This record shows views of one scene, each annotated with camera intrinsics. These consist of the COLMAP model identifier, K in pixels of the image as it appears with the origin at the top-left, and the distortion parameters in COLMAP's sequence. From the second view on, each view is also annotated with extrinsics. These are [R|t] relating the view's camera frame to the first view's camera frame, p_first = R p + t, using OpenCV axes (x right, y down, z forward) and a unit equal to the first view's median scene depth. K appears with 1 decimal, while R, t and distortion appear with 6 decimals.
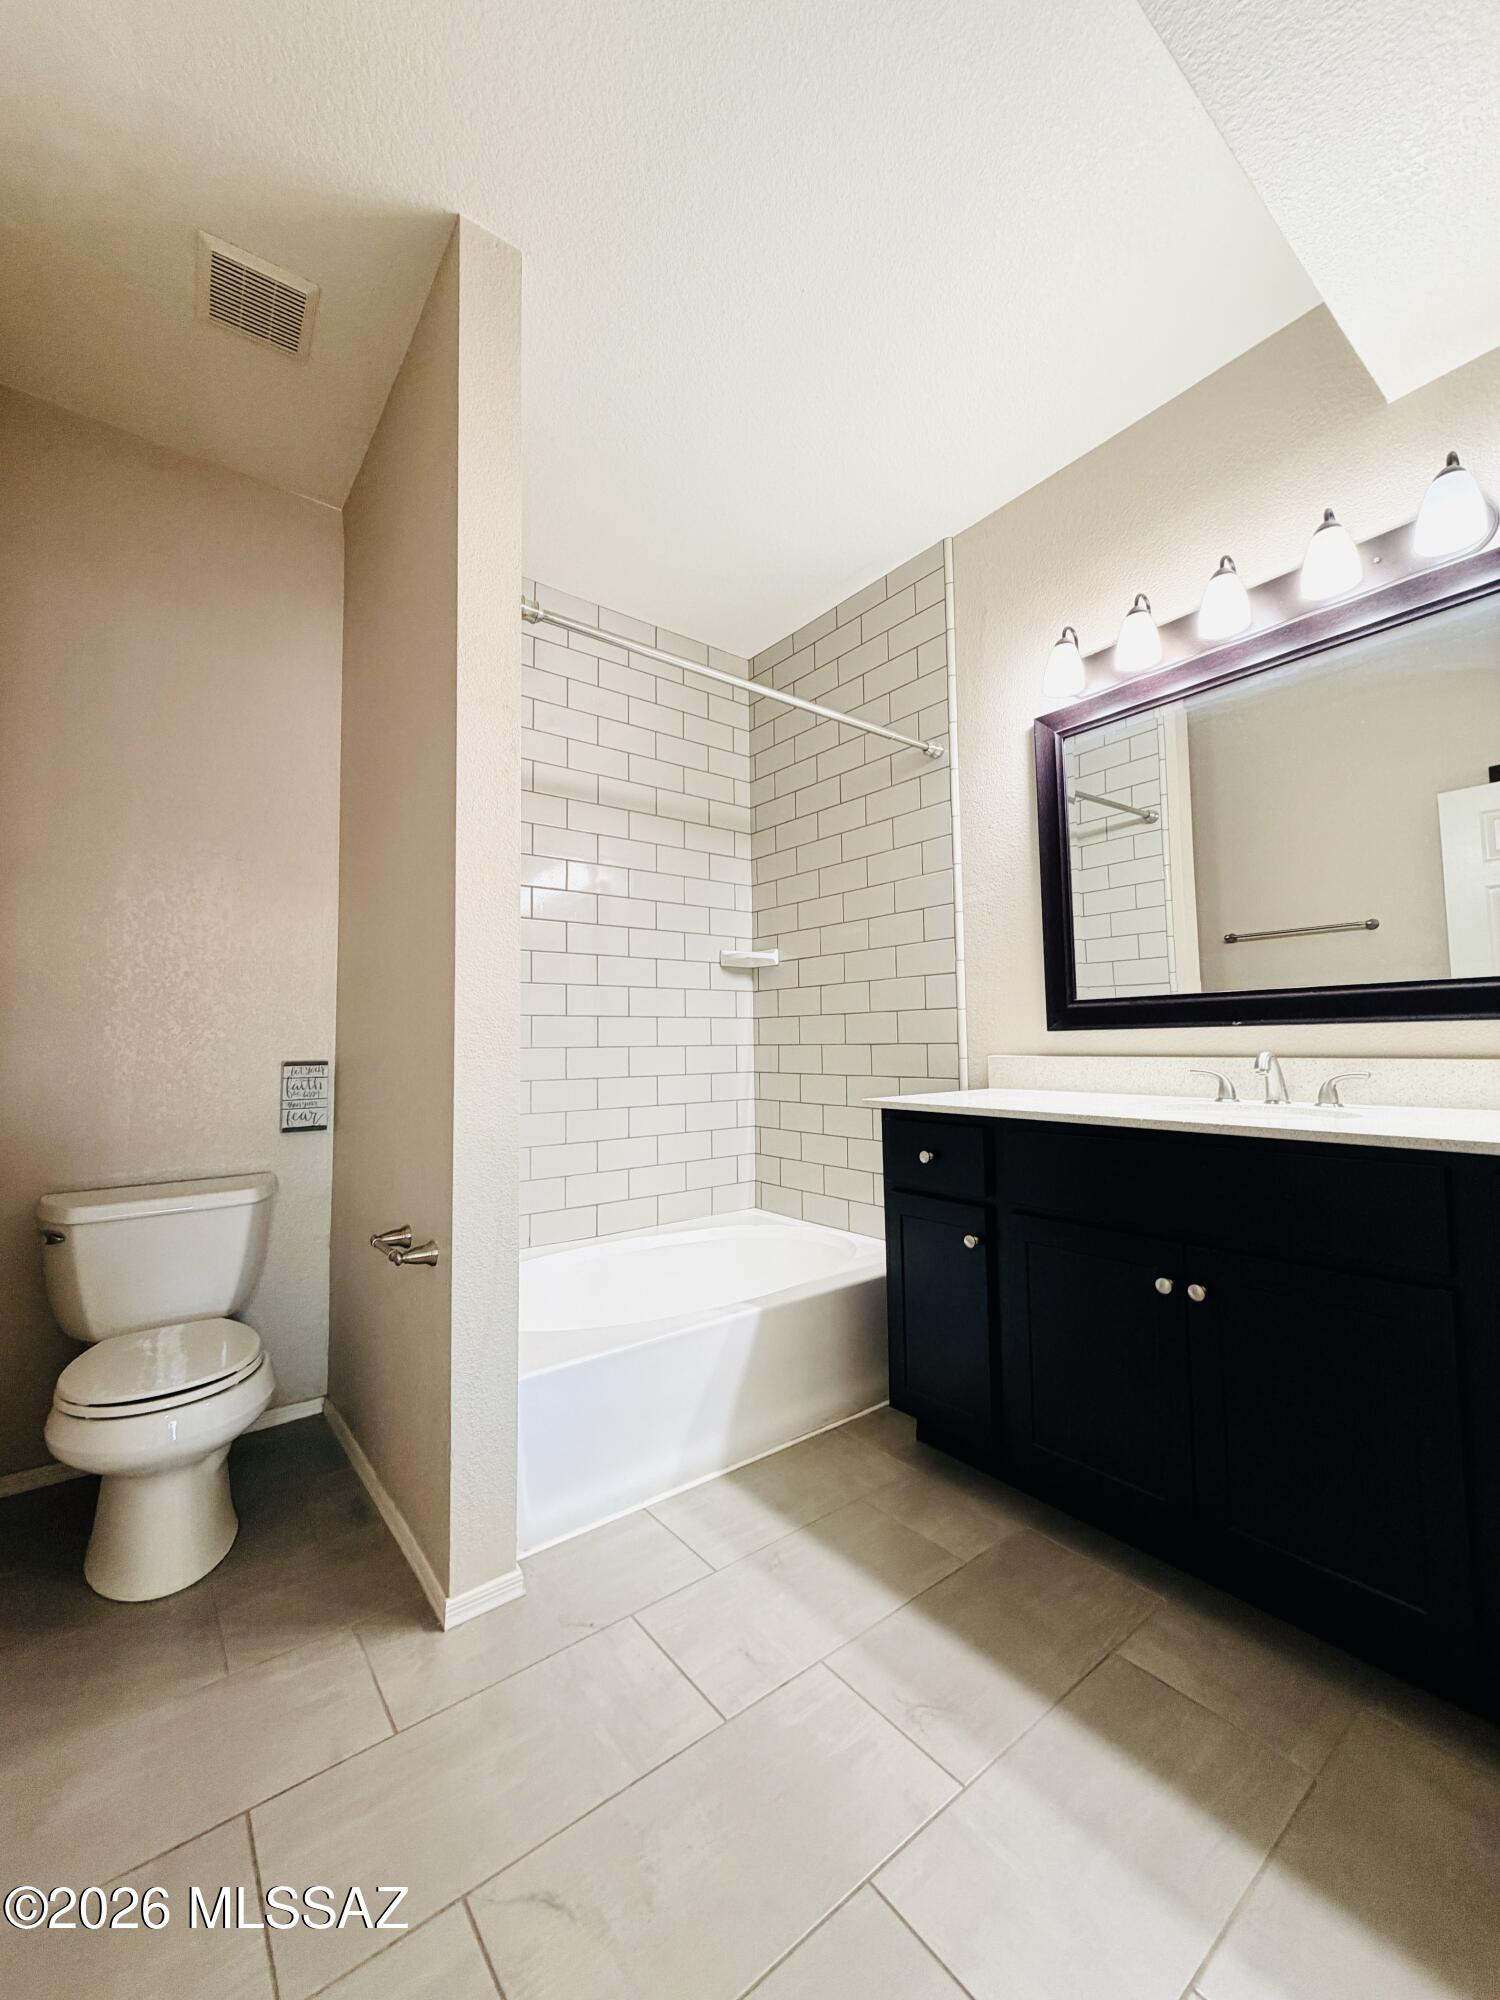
lens RADIAL K [[794.1, 0, 752.1], [0, 794.1, 994.6], [0, 0, 1]] dist [-0.000820, -0.000154]
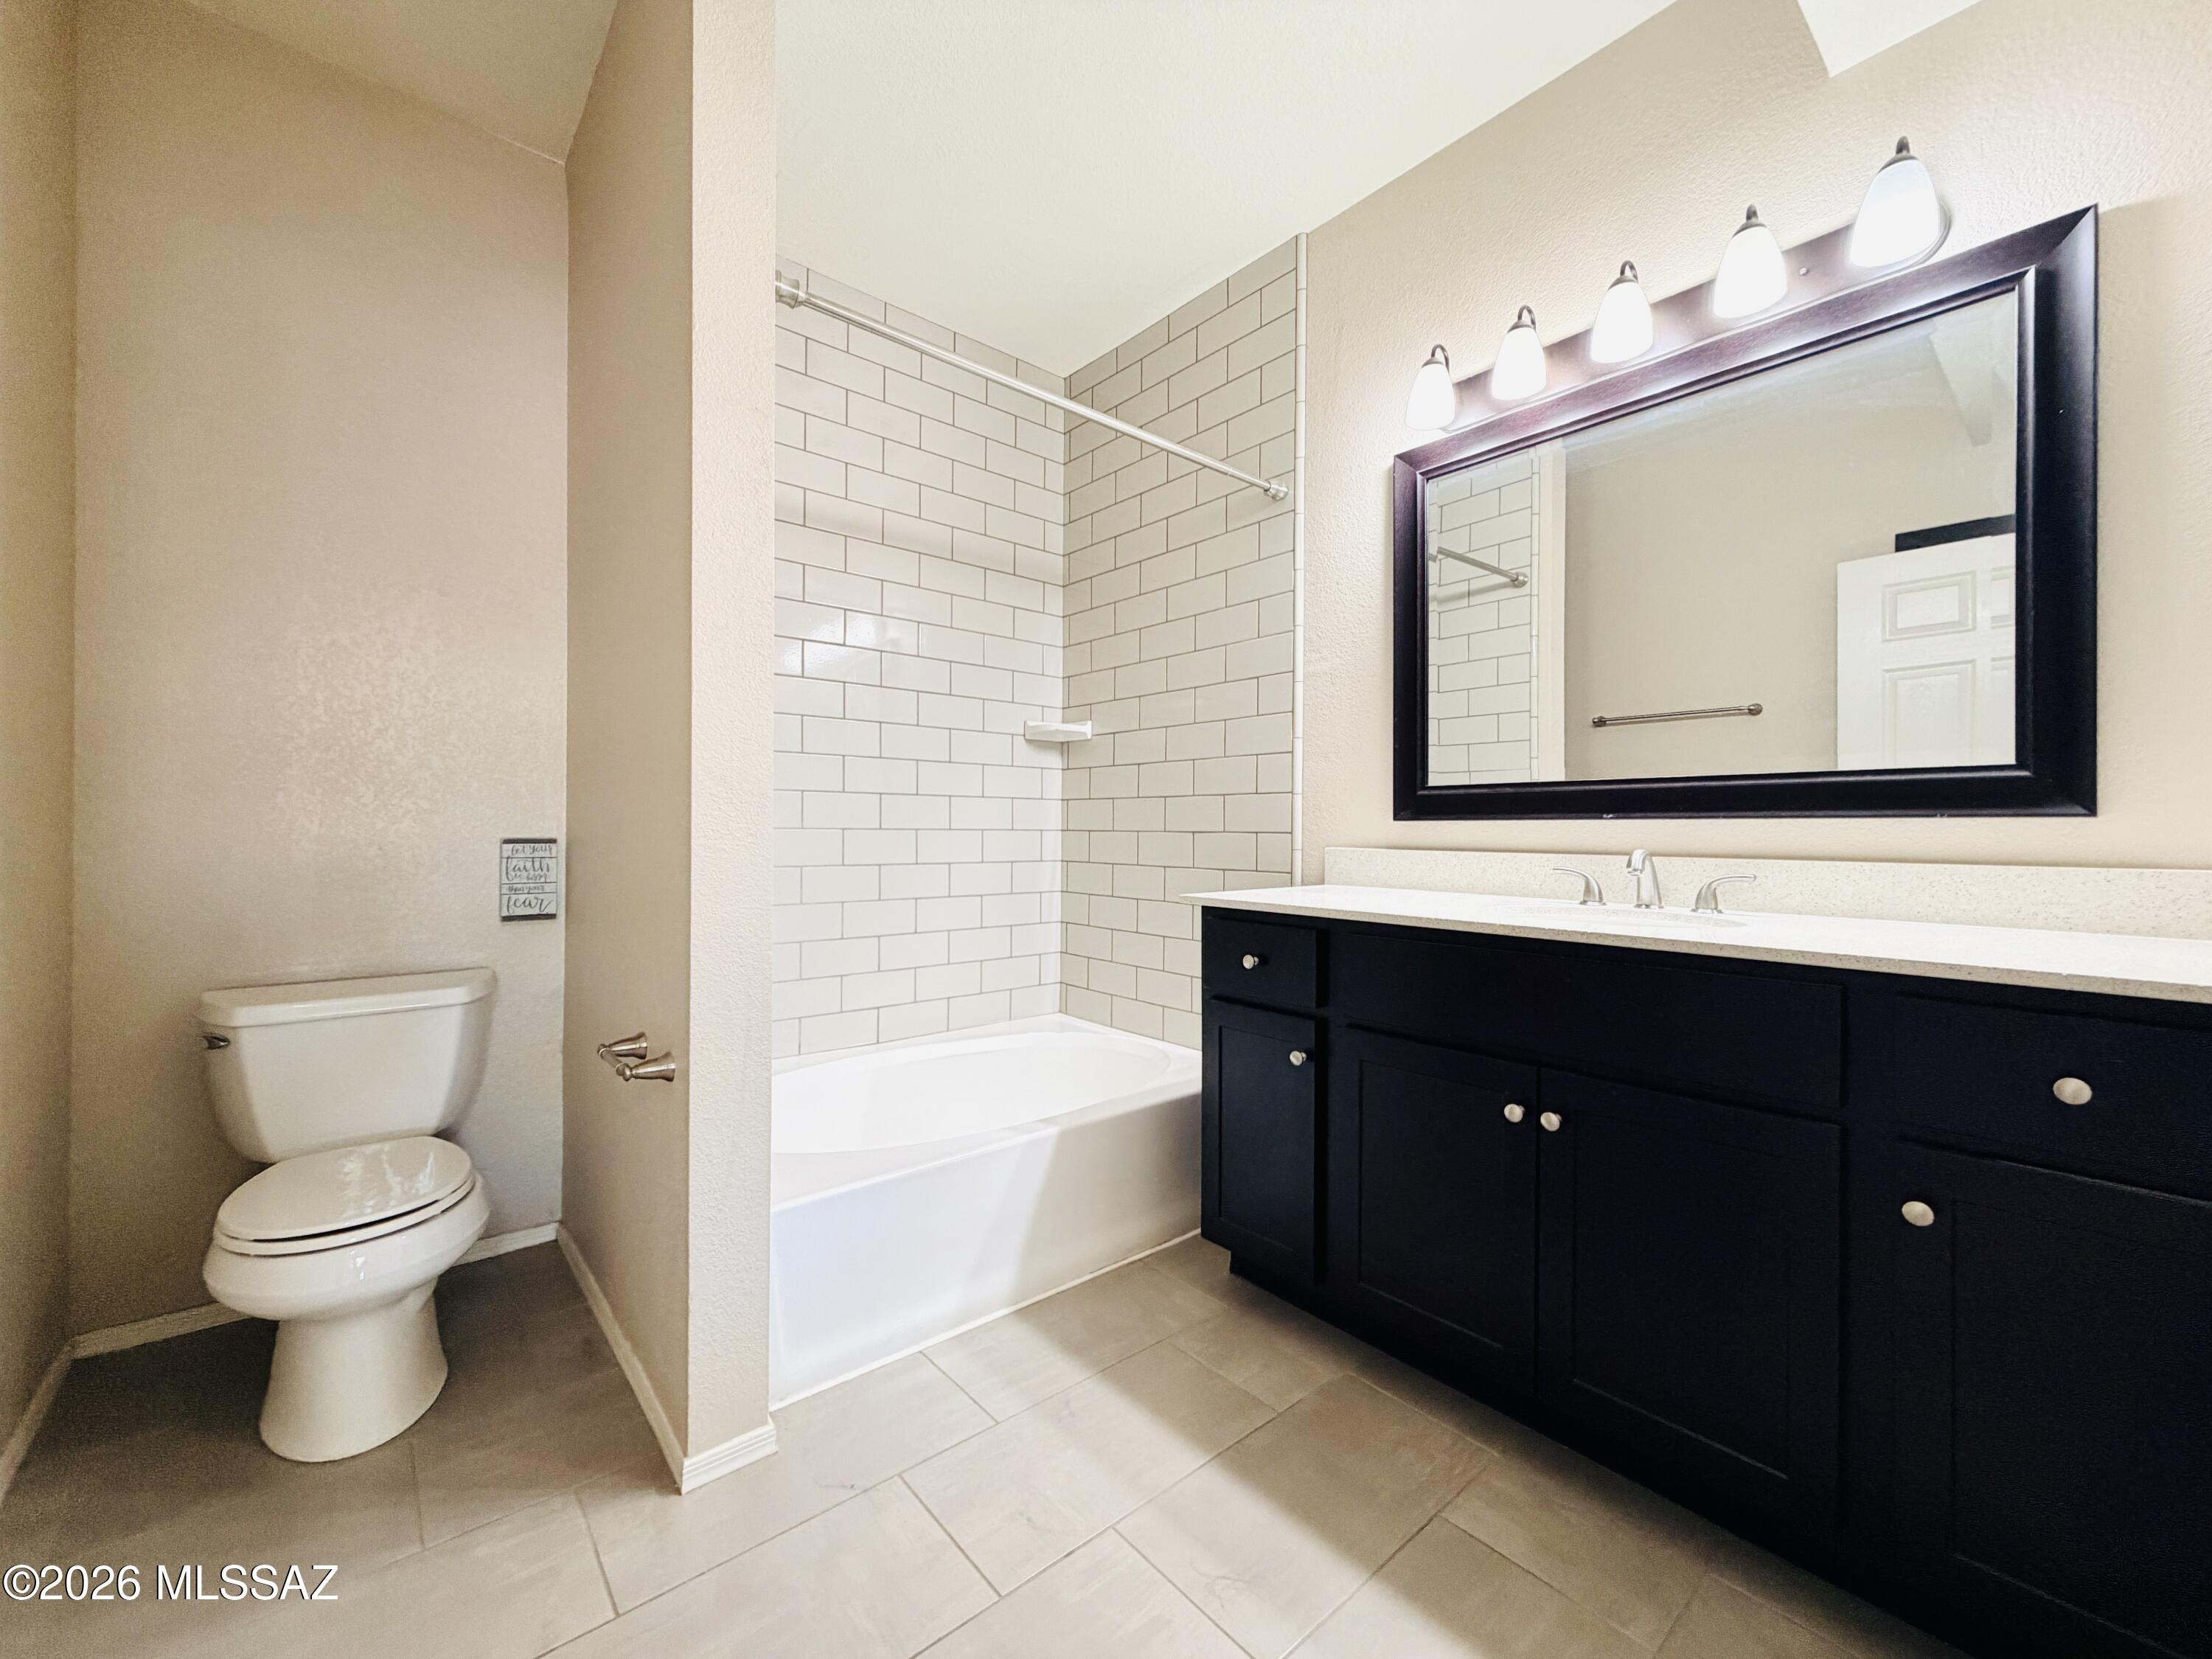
lens RADIAL K [[878.3, 0, 1100.3], [0, 878.3, 830.4], [0, 0, 1]] dist [-0.000820, -0.000154]
pose [[0.999133, 0.019990, 0.036518, 0.012699], [-0.022241, 0.997808, 0.062323, 0.003180], [-0.035192, -0.063081, 0.997388, 0.042247]]
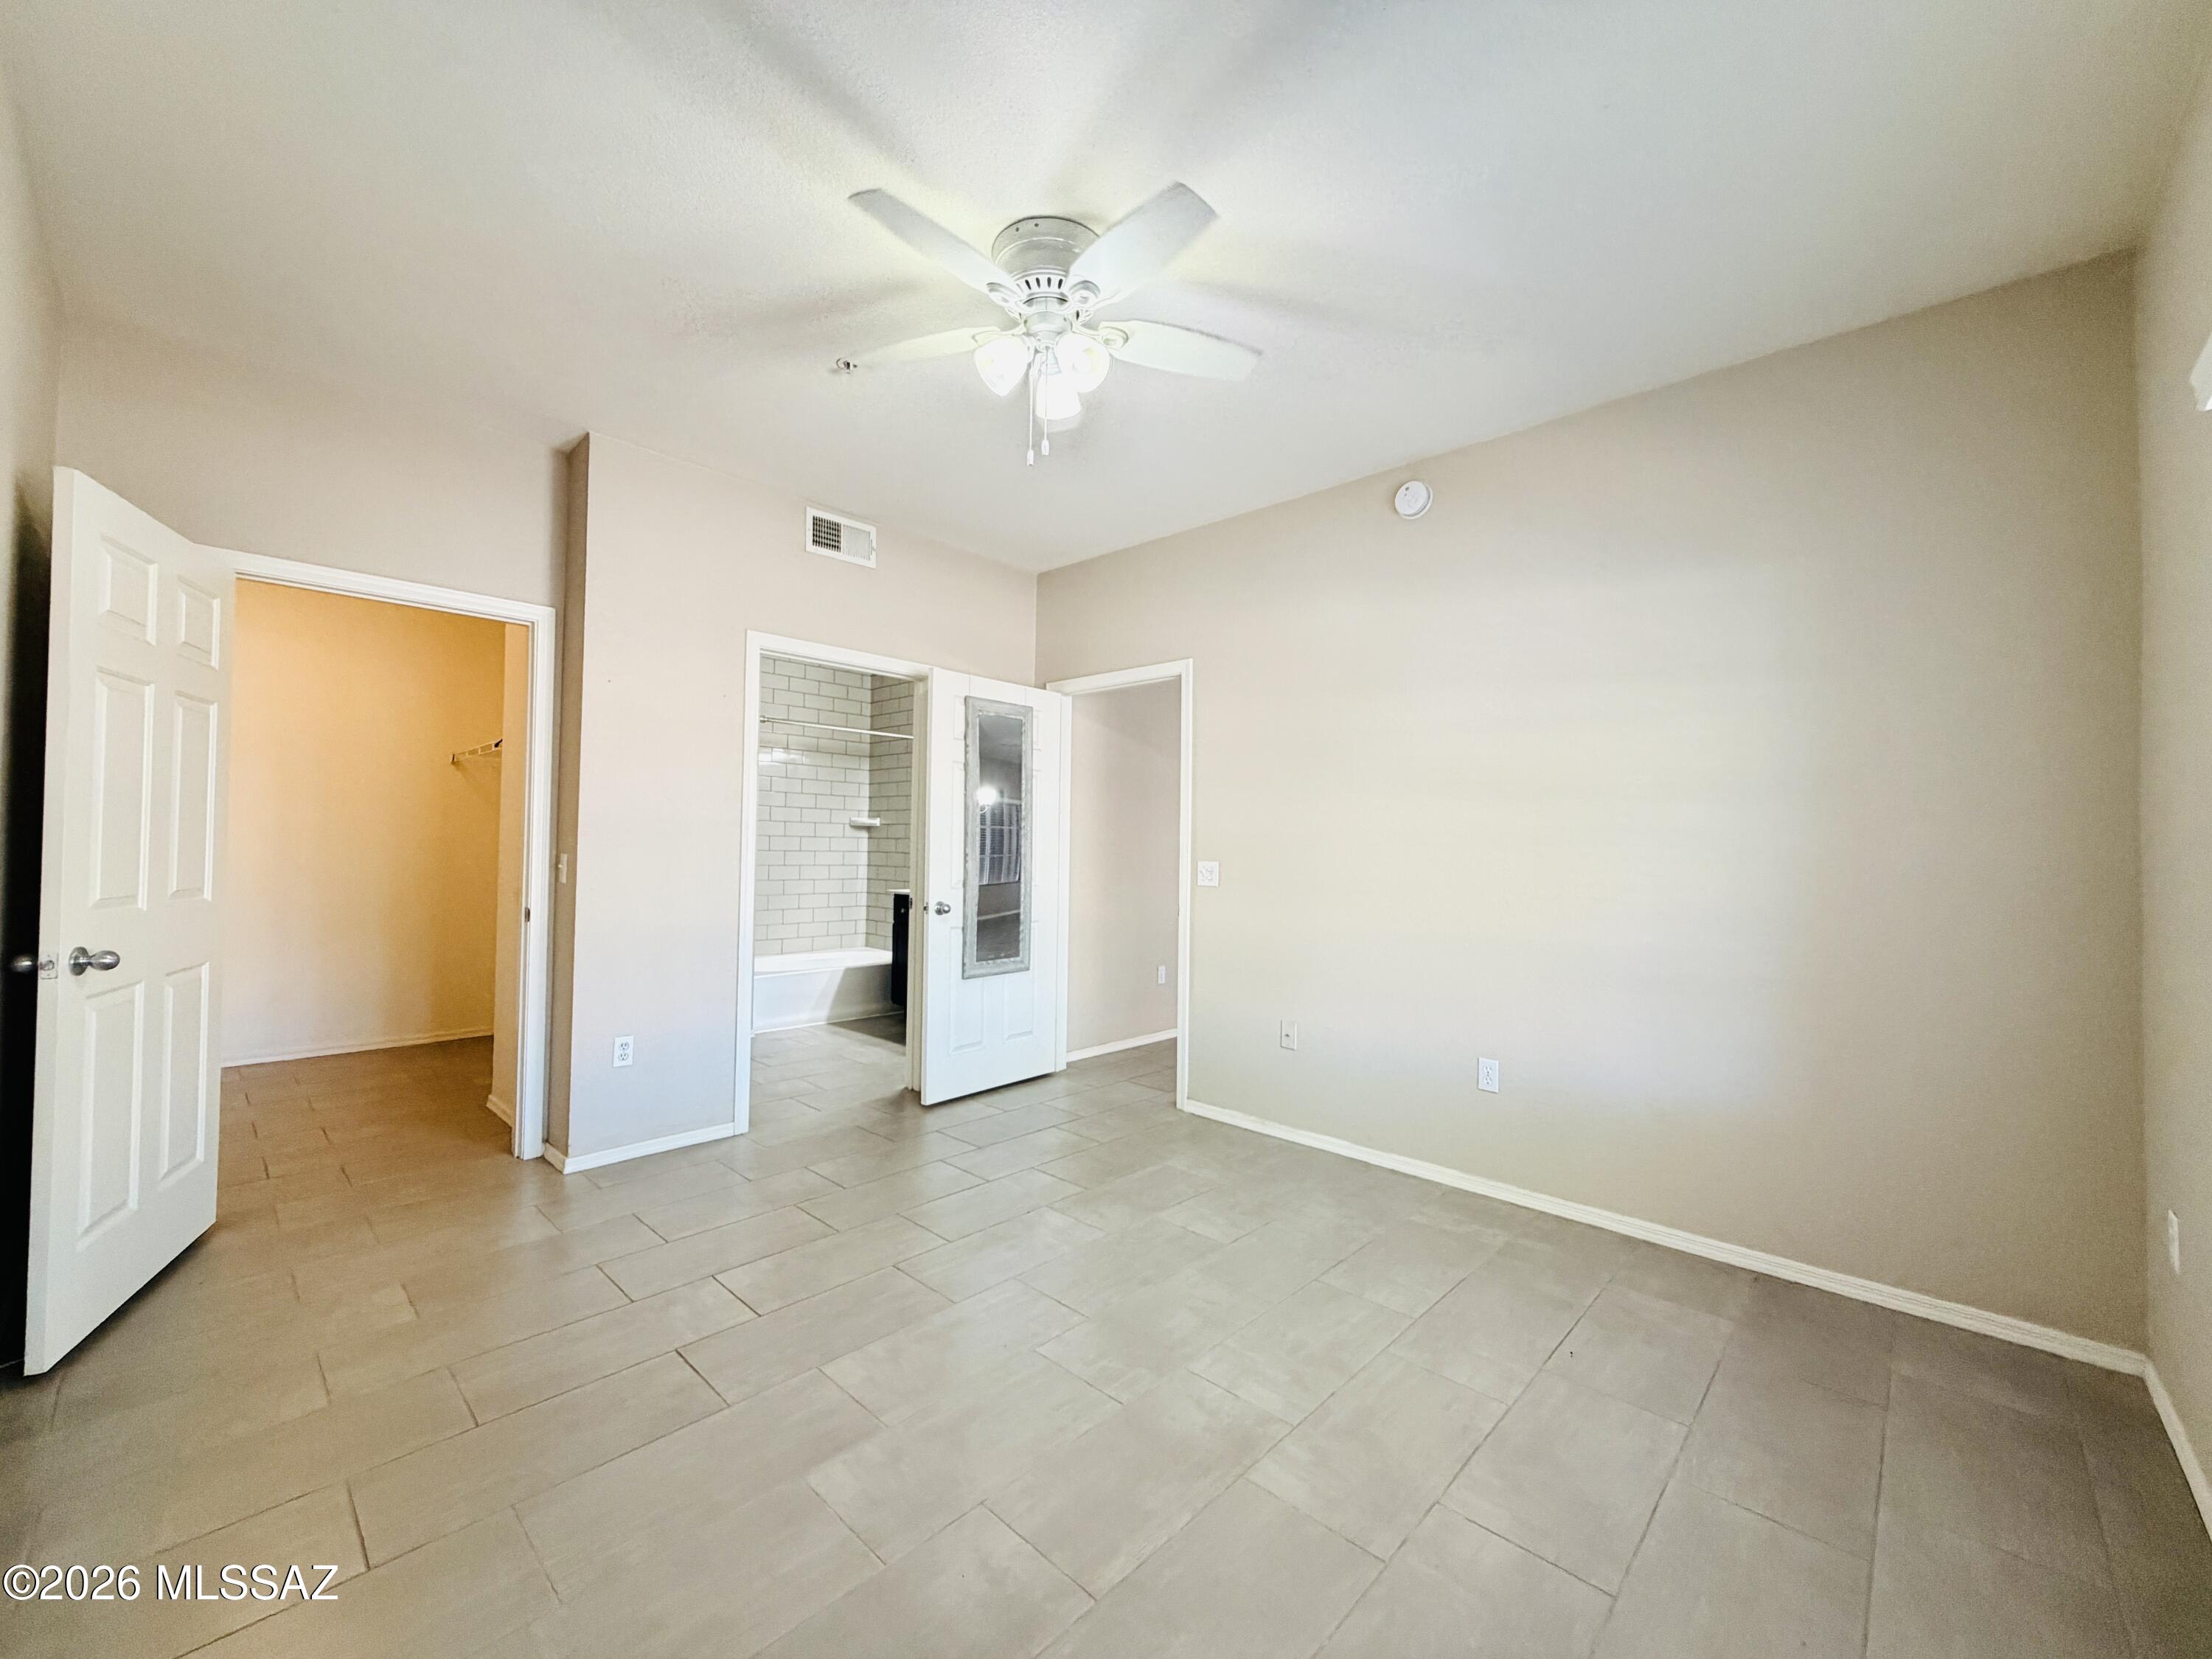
lens RADIAL K [[878.3, 0, 1100.3], [0, 878.3, 830.4], [0, 0, 1]] dist [-0.000820, -0.000154]
pose [[0.989386, 0.030496, 0.142078, 0.366396], [-0.036166, 0.998642, 0.037499, -0.175999], [-0.140741, -0.042239, 0.989145, -1.729814]]
